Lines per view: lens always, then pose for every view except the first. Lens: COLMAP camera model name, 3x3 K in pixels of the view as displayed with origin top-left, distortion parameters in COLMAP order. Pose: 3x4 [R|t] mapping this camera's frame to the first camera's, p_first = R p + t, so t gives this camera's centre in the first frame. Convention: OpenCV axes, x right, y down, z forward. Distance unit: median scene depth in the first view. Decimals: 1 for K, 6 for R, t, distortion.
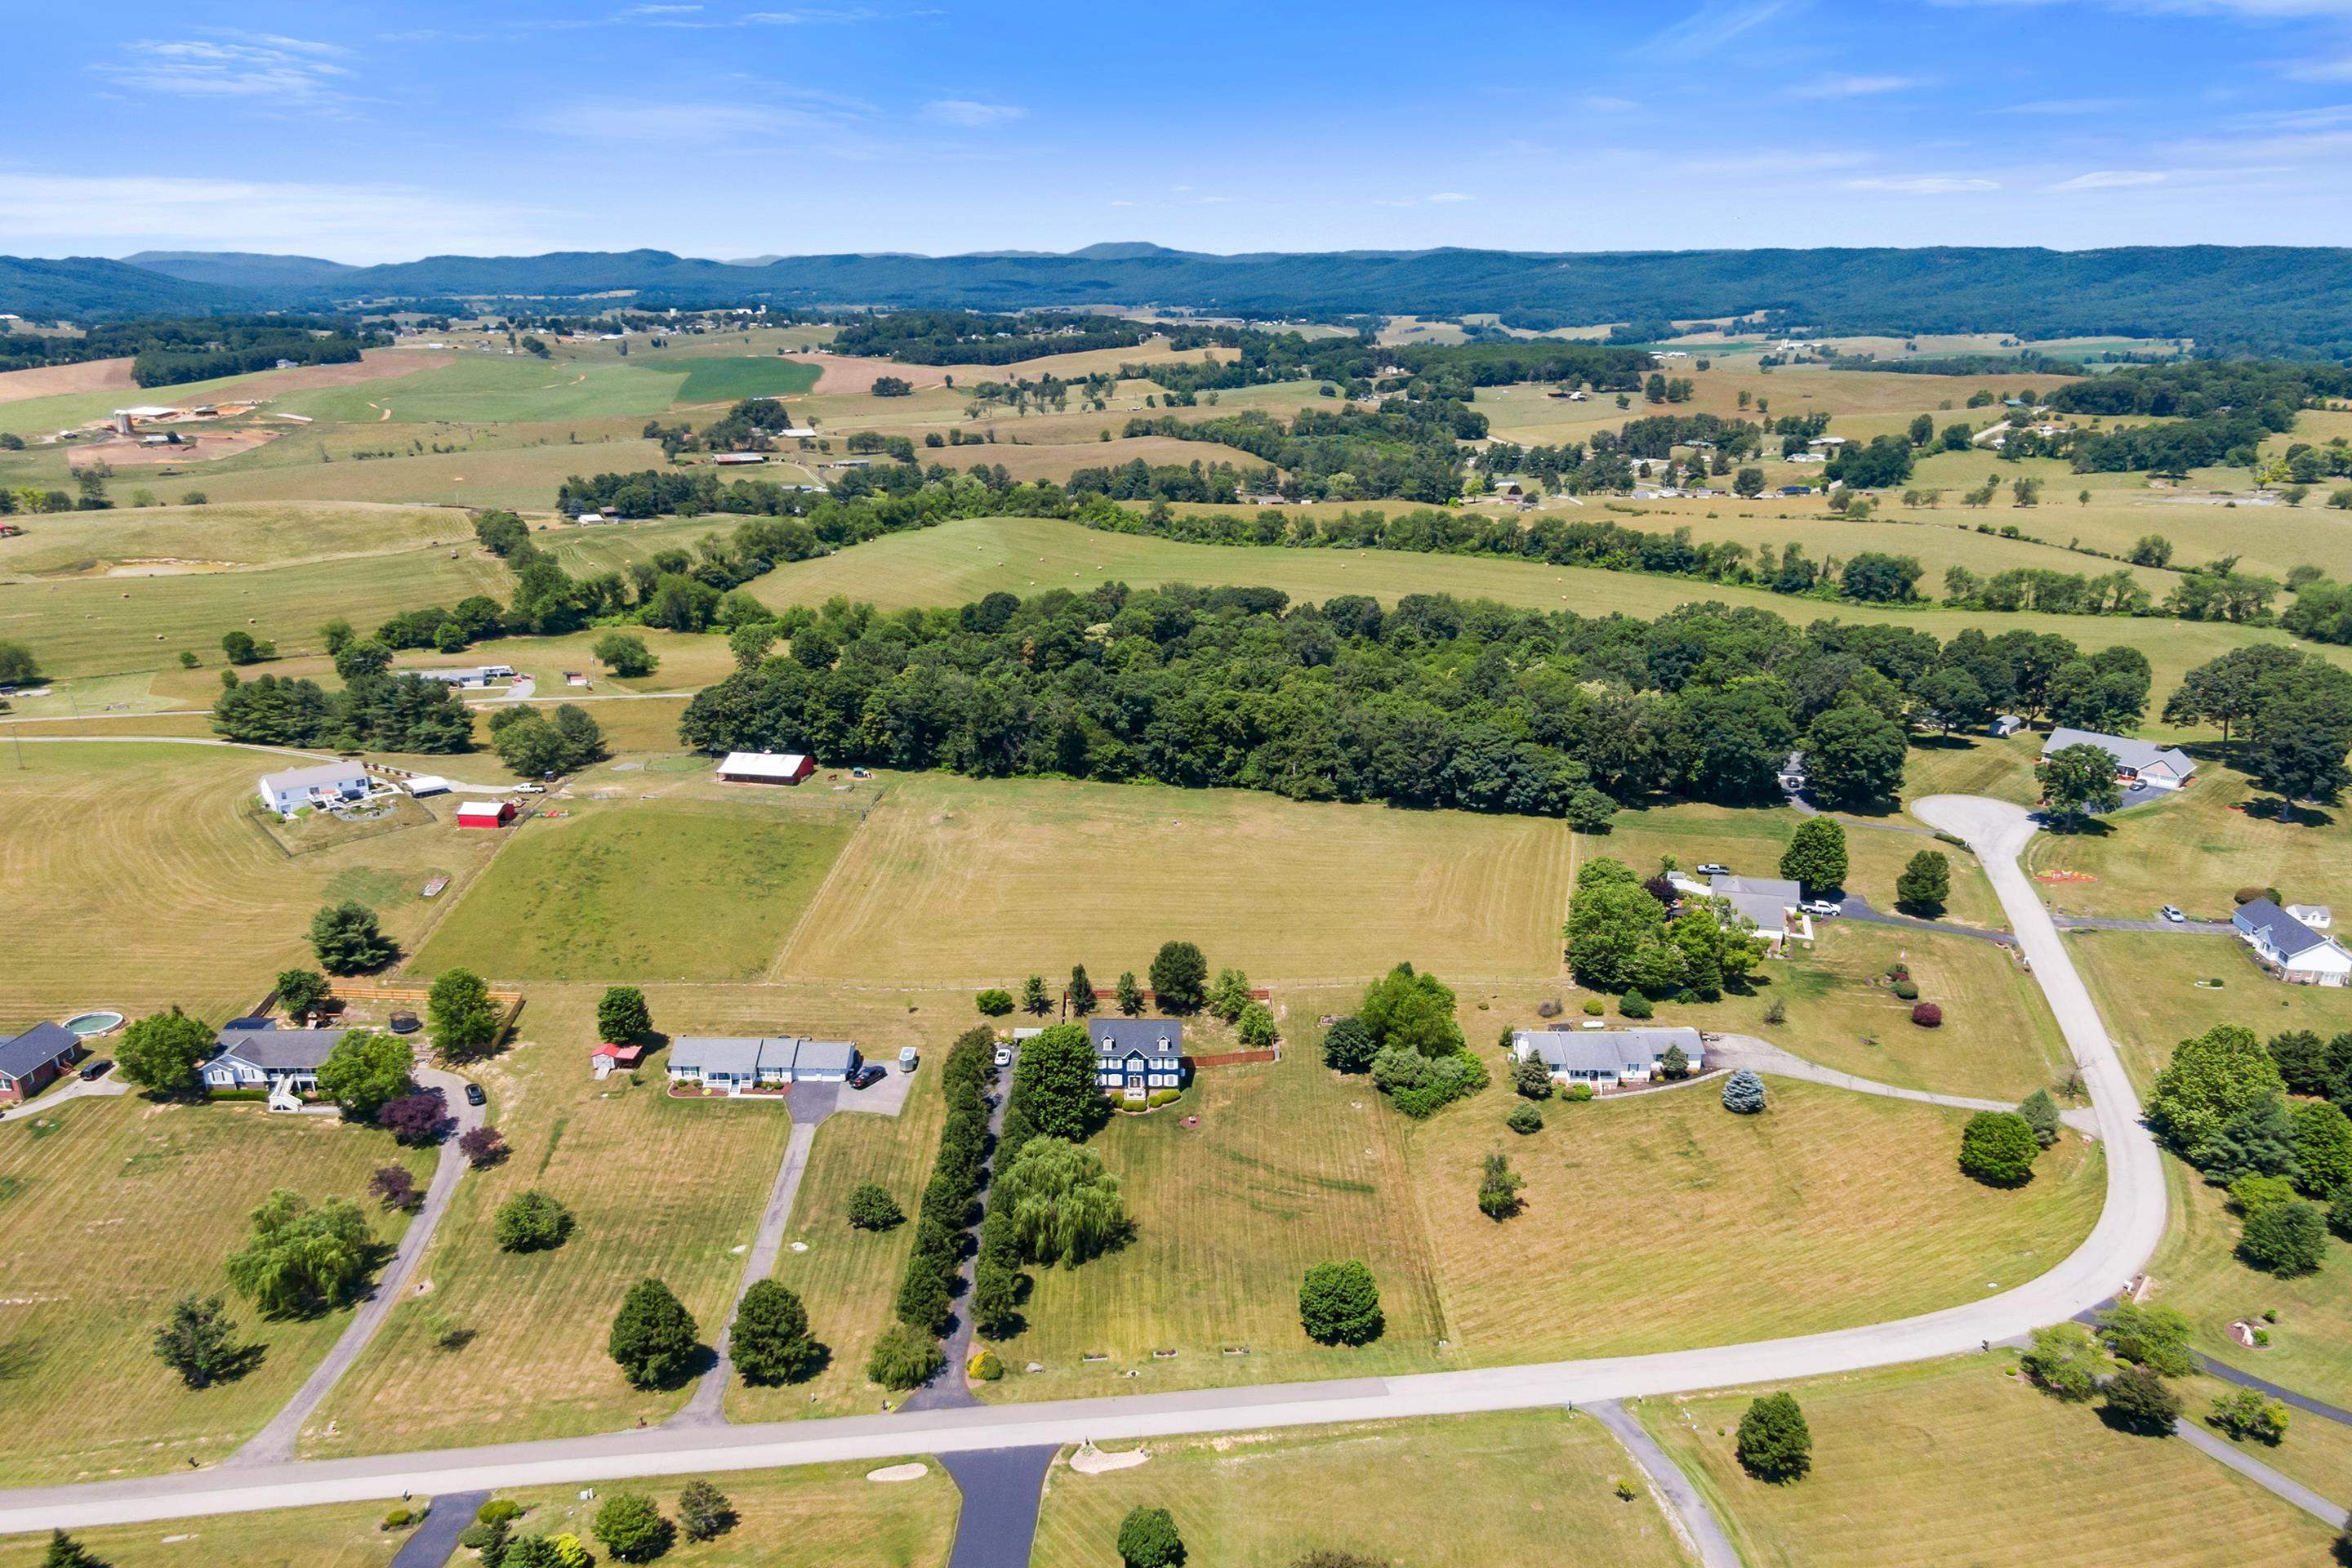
lens RADIAL K [[1594.8, 0, 1137.1], [0, 1594.8, 794.6], [0, 0, 1]] dist [0.067428, -0.113278]
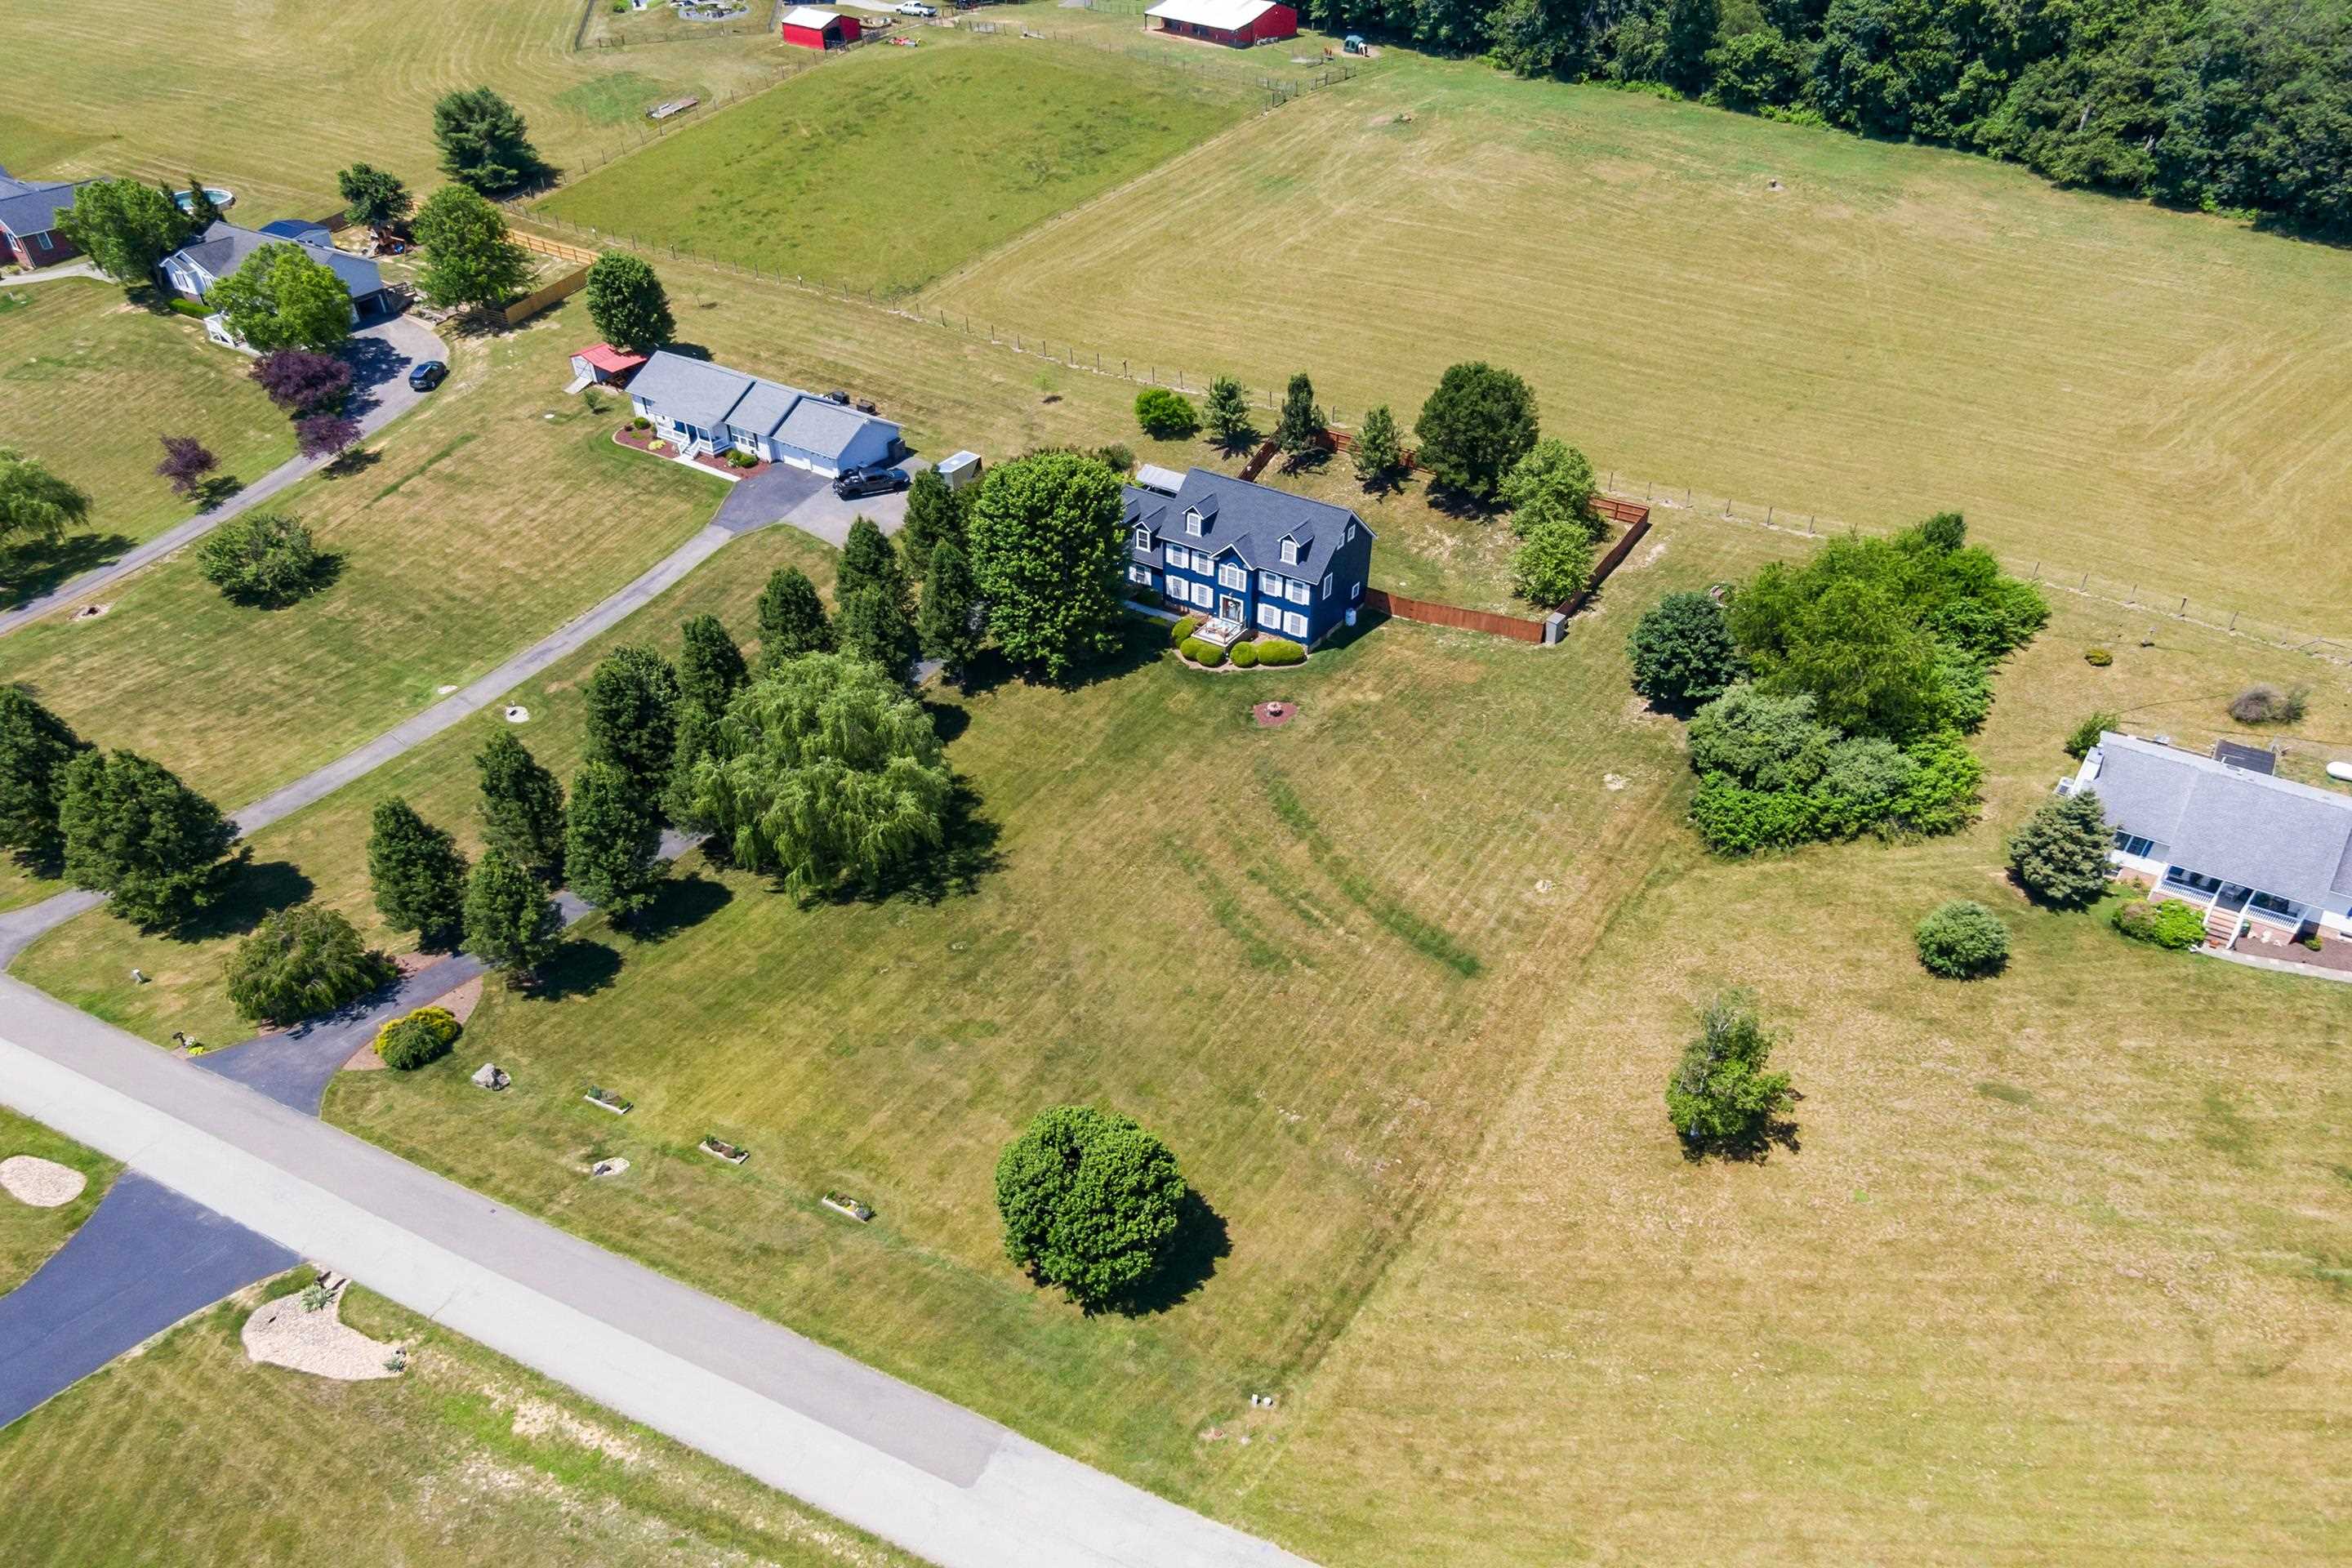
lens RADIAL K [[1659.7, 0, 1179.8], [0, 1659.7, 879.9], [0, 0, 1]] dist [0.027492, -0.039995]
pose [[0.841450, 0.329395, -0.428323, 0.221133], [-0.151119, 0.904529, 0.398736, 0.045878], [0.518772, -0.270789, 0.810894, 0.498380]]
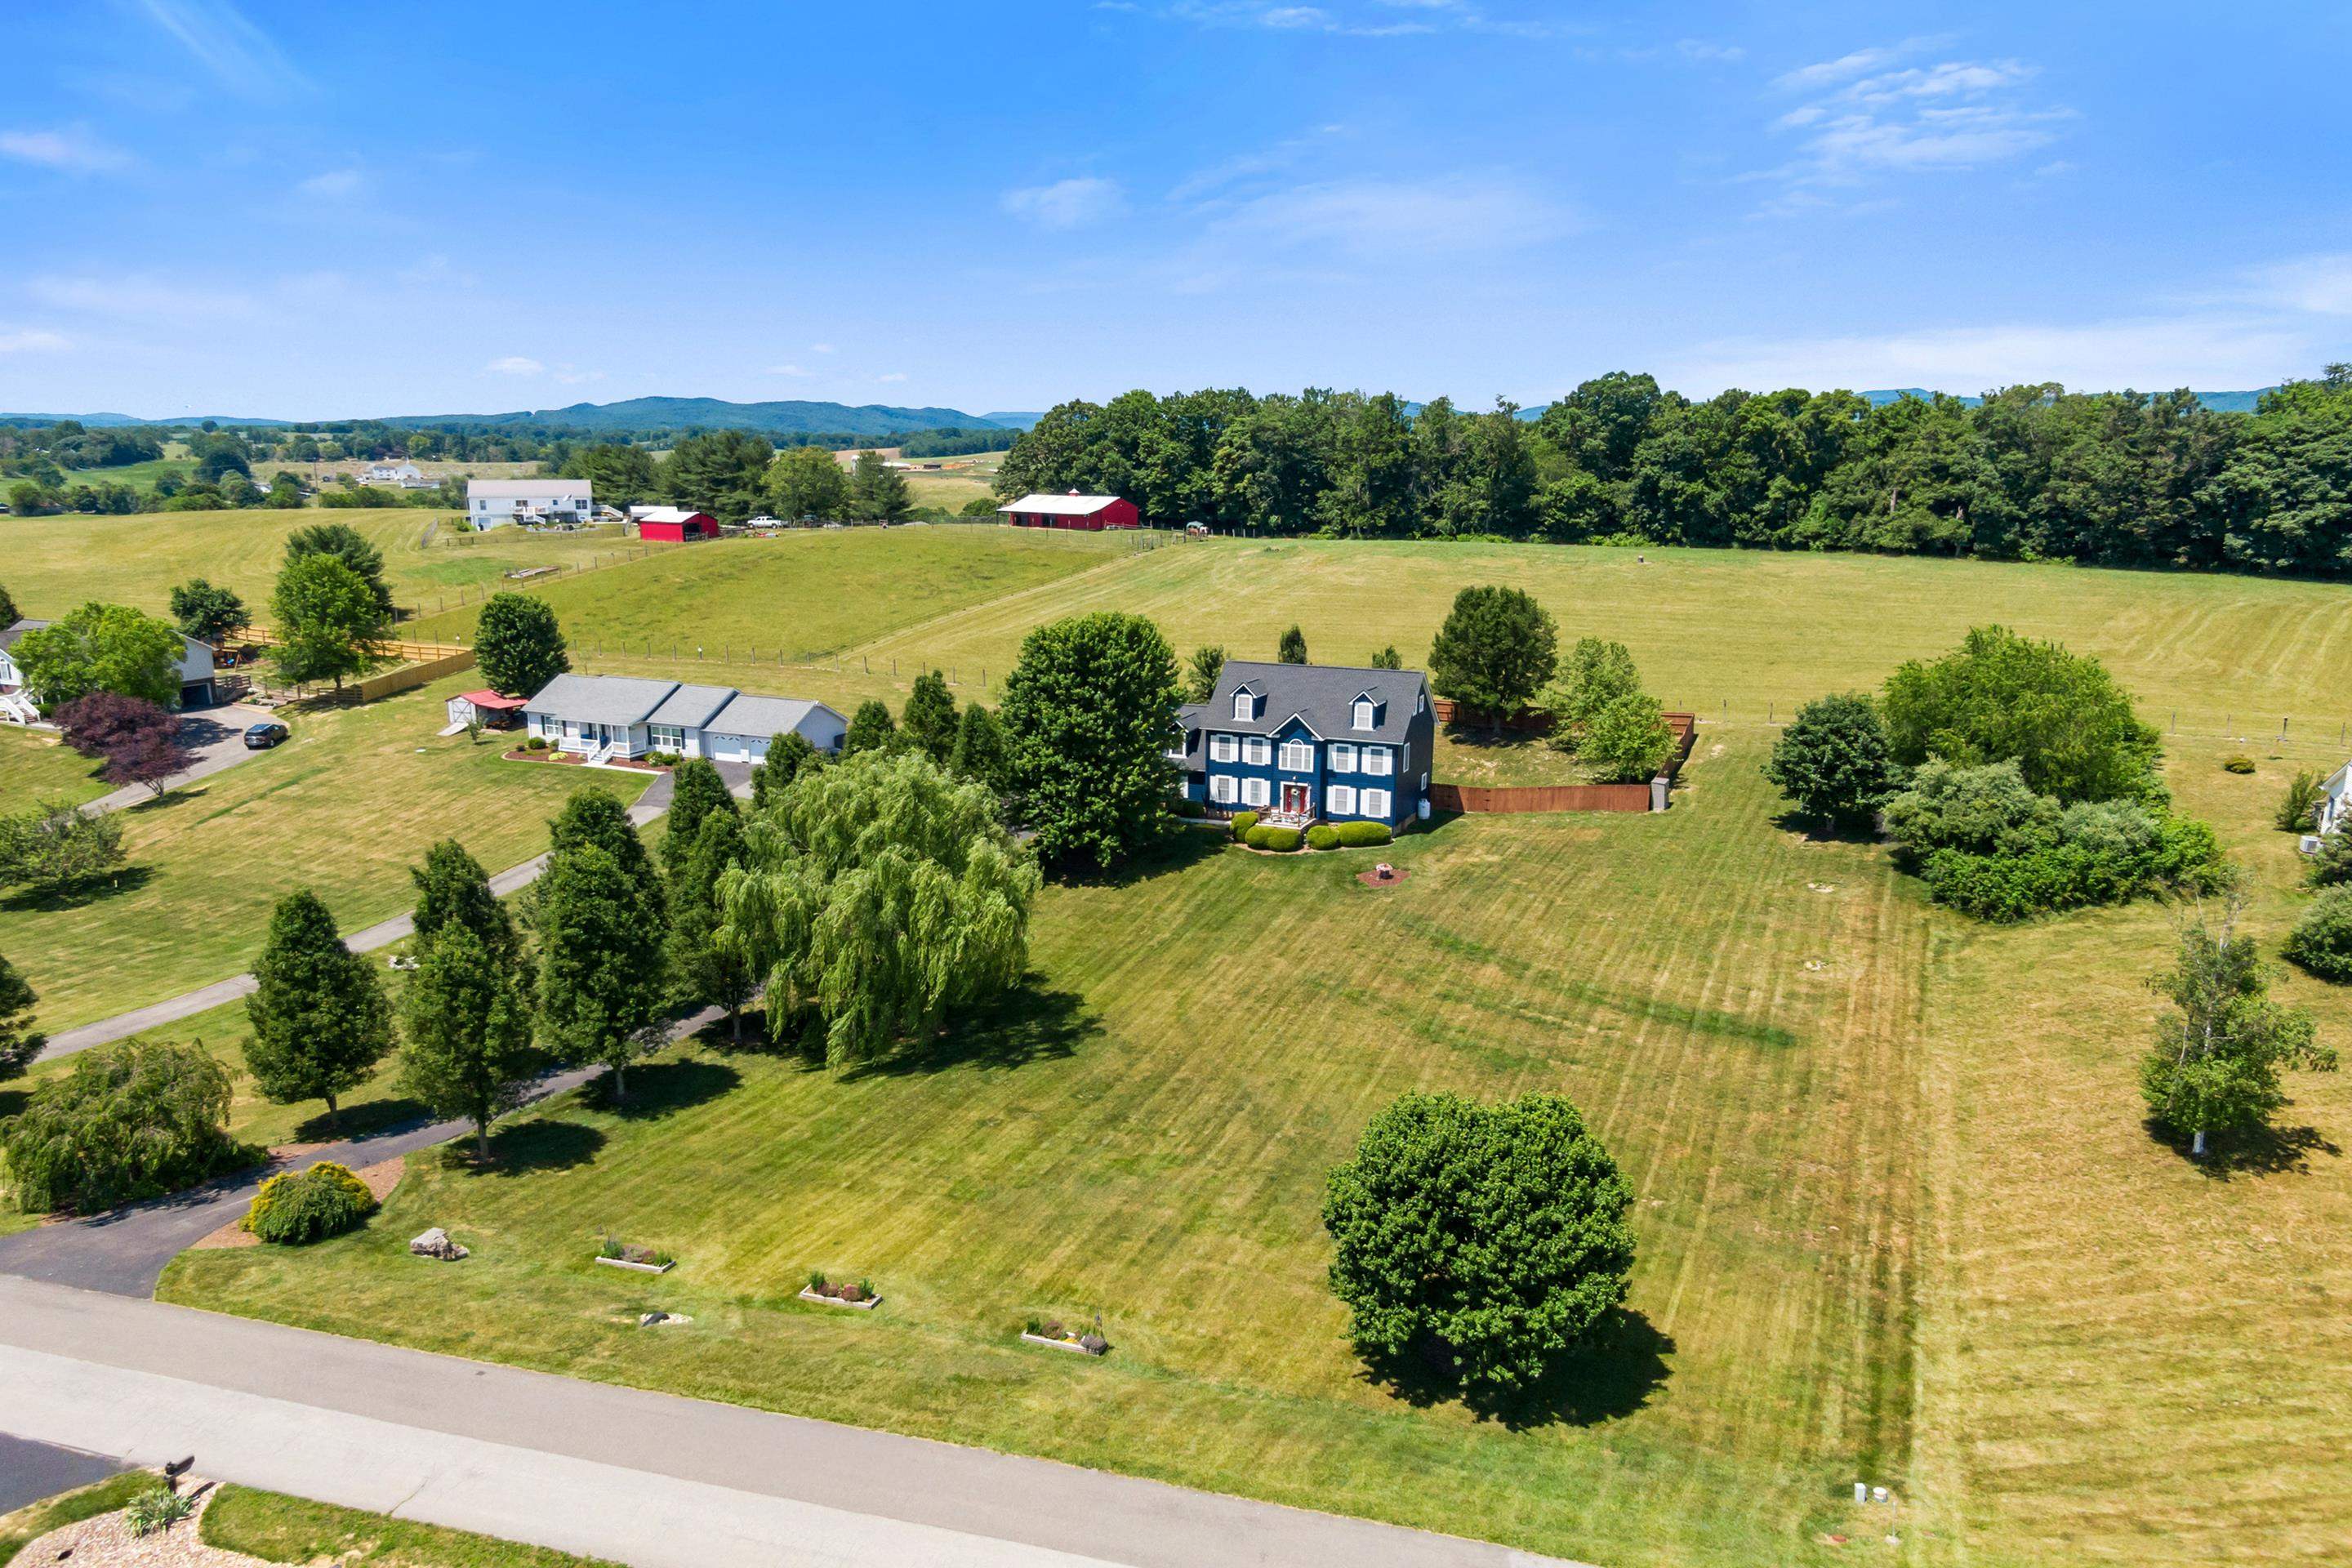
lens RADIAL K [[1642.9, 0, 1176.0], [0, 1642.9, 784.0], [0, 0, 1]] dist [0.045575, -0.065503]
pose [[0.921246, 0.080452, -0.380570, 0.130213], [-0.109227, 0.992517, -0.054590, 0.188912], [0.373331, 0.091859, 0.923139, 0.523940]]
